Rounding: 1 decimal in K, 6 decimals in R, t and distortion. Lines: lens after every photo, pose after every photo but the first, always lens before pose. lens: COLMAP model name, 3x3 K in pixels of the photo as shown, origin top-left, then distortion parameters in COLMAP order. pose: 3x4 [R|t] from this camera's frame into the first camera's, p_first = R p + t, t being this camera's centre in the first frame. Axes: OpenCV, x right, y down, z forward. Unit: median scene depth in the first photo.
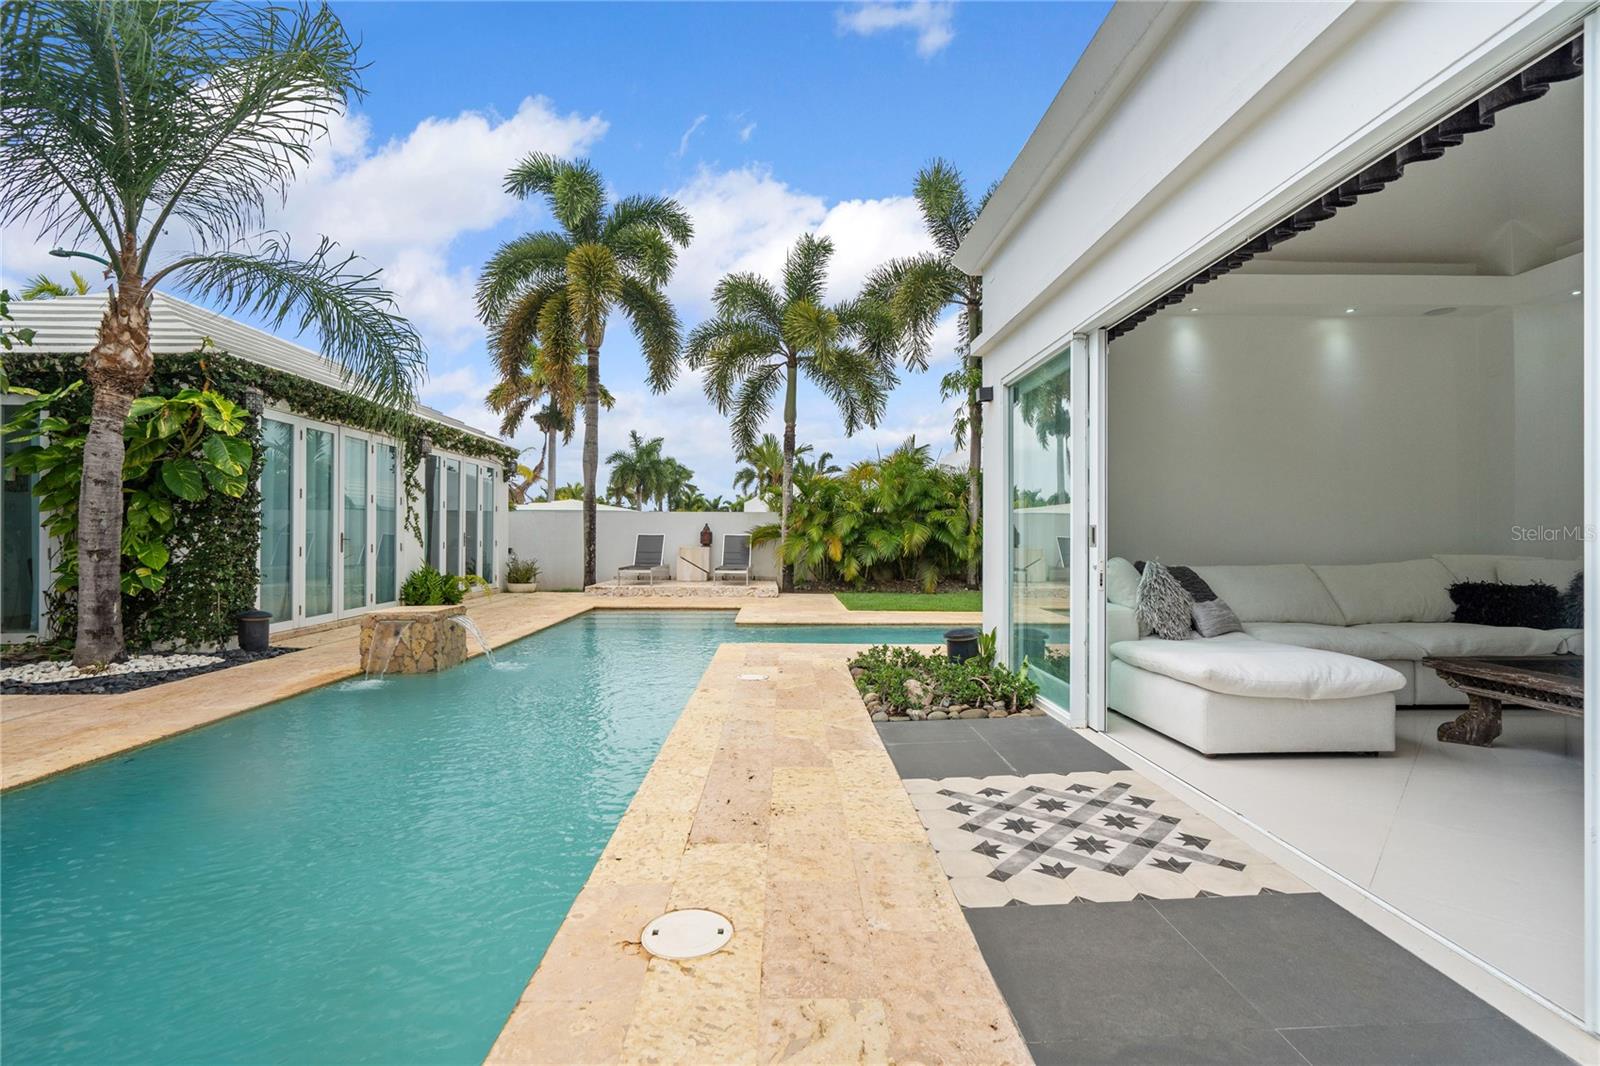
lens RADIAL K [[725.9, 0, 800.0], [0, 725.9, 533.0], [0, 0, 1]] dist [-0.000934, -0.000163]
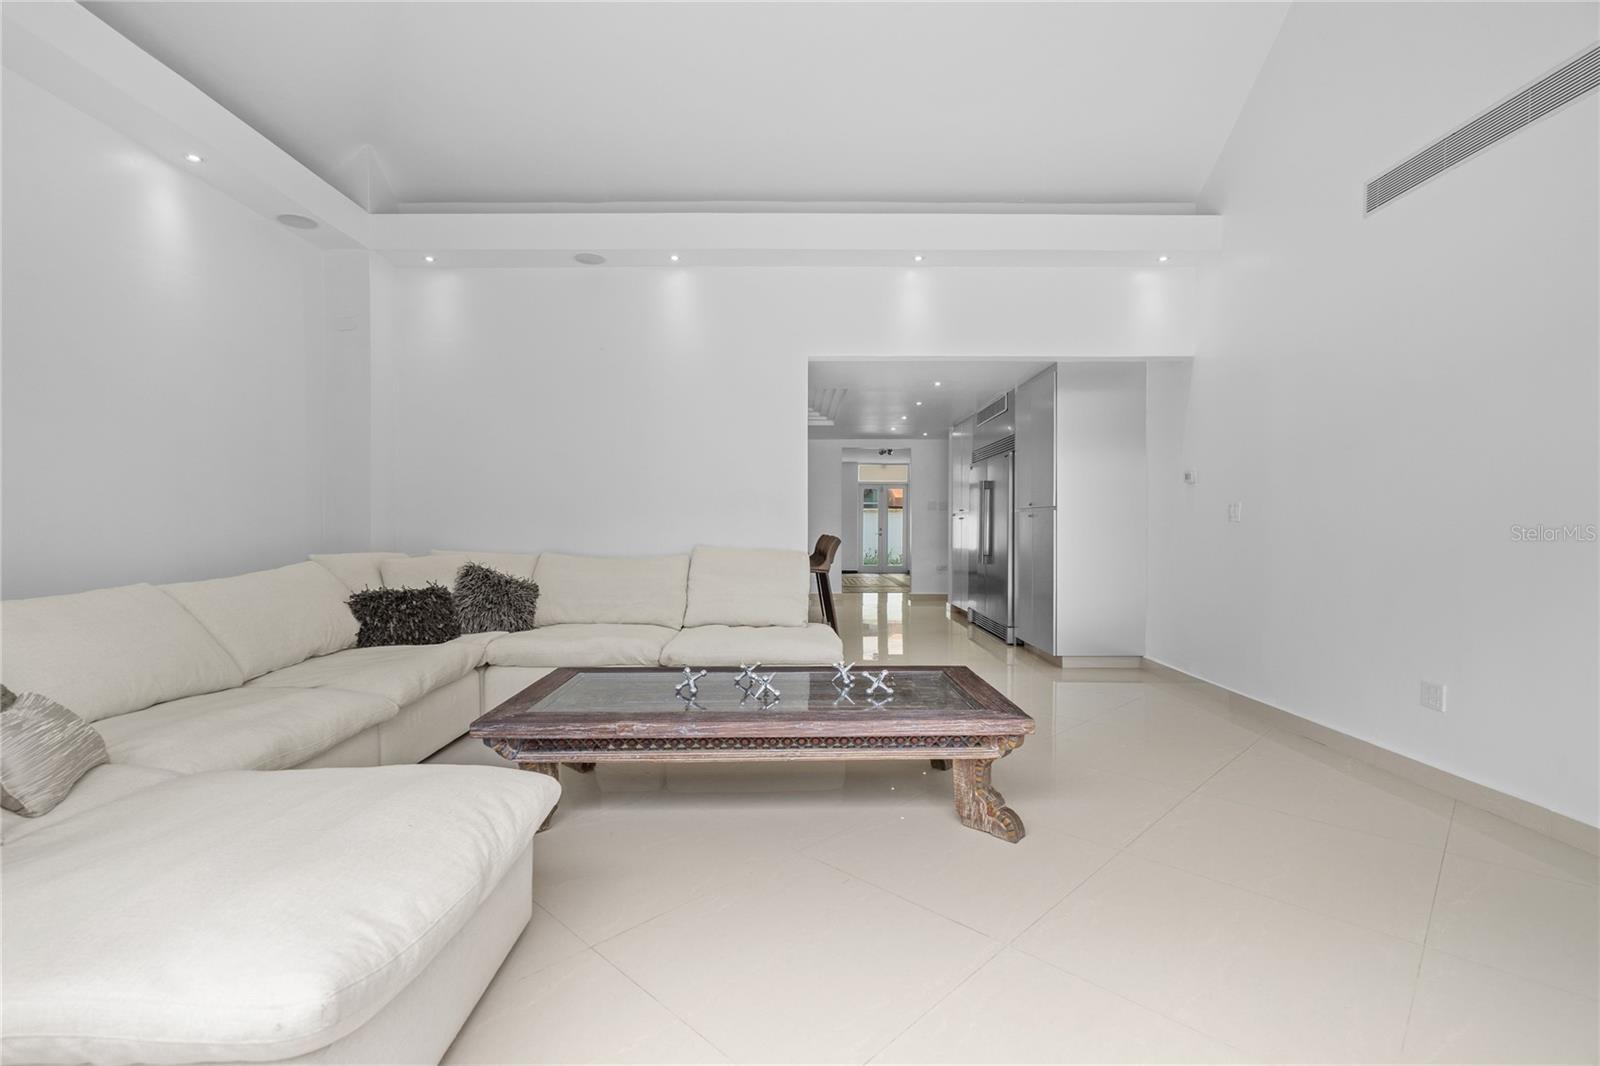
lens RADIAL K [[725.9, 0, 800.0], [0, 725.9, 533.0], [0, 0, 1]] dist [-0.000934, -0.000163]
pose [[0.029159, -0.008830, 0.999536, 0.185620], [-0.004968, 0.999947, 0.008979, -0.000668], [-0.999562, -0.005227, 0.029113, 0.533743]]
